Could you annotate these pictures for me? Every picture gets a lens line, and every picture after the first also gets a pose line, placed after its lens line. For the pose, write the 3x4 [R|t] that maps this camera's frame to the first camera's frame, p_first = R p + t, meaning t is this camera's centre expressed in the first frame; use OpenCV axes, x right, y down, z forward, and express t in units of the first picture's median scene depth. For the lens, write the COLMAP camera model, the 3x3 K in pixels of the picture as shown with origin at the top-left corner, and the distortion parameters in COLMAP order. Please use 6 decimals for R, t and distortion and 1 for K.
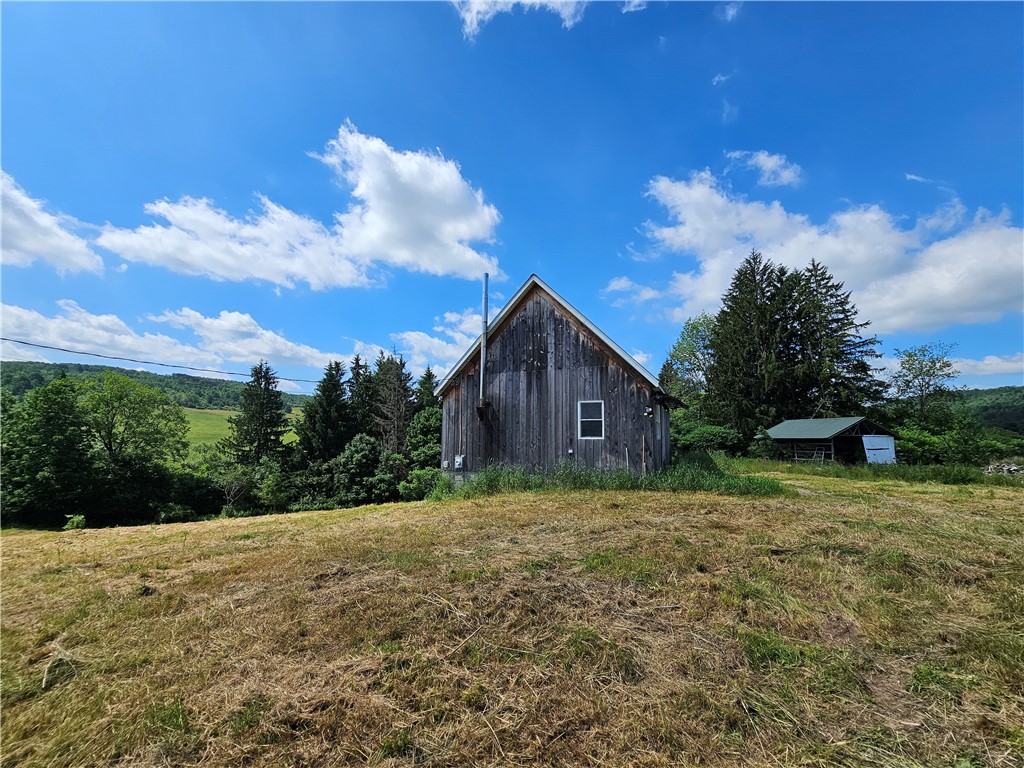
lens RADIAL K [[420.7, 0, 506.2], [0, 420.7, 387.9], [0, 0, 1]] dist [-0.001651, 0.000804]
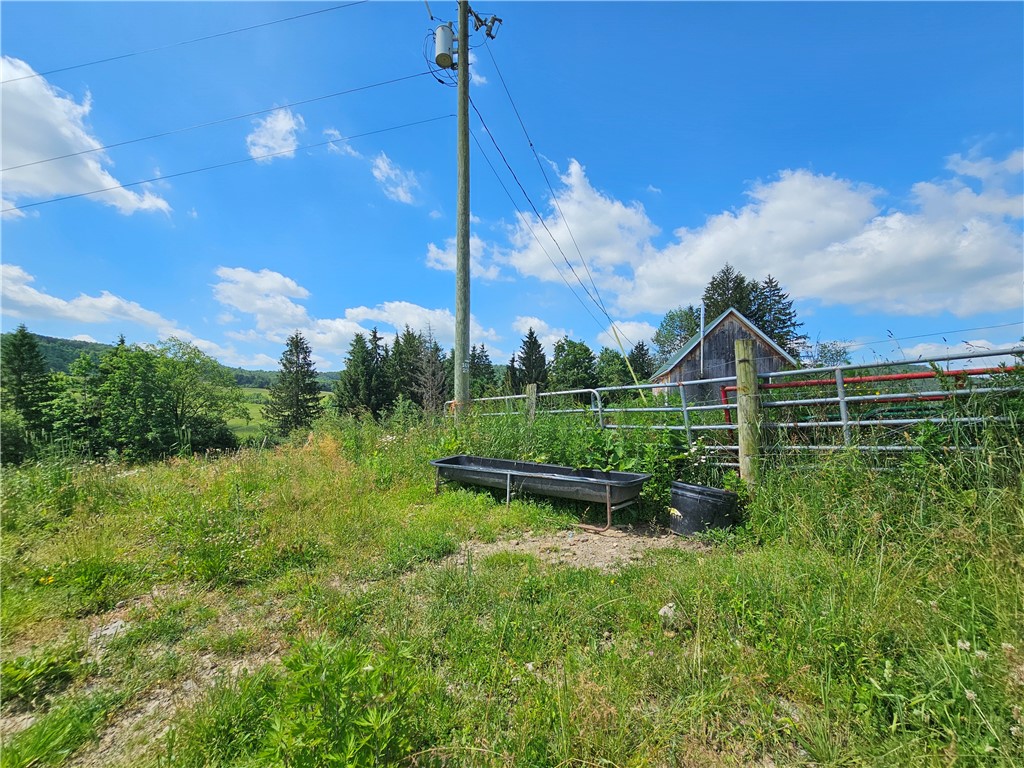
lens RADIAL K [[420.7, 0, 501.0], [0, 420.7, 381.6], [0, 0, 1]] dist [-0.001651, 0.000804]
pose [[0.979742, 0.012257, 0.199889, -0.411805], [-0.022631, 0.998508, 0.049697, -0.003368], [-0.198982, -0.053214, 0.978557, -0.200097]]
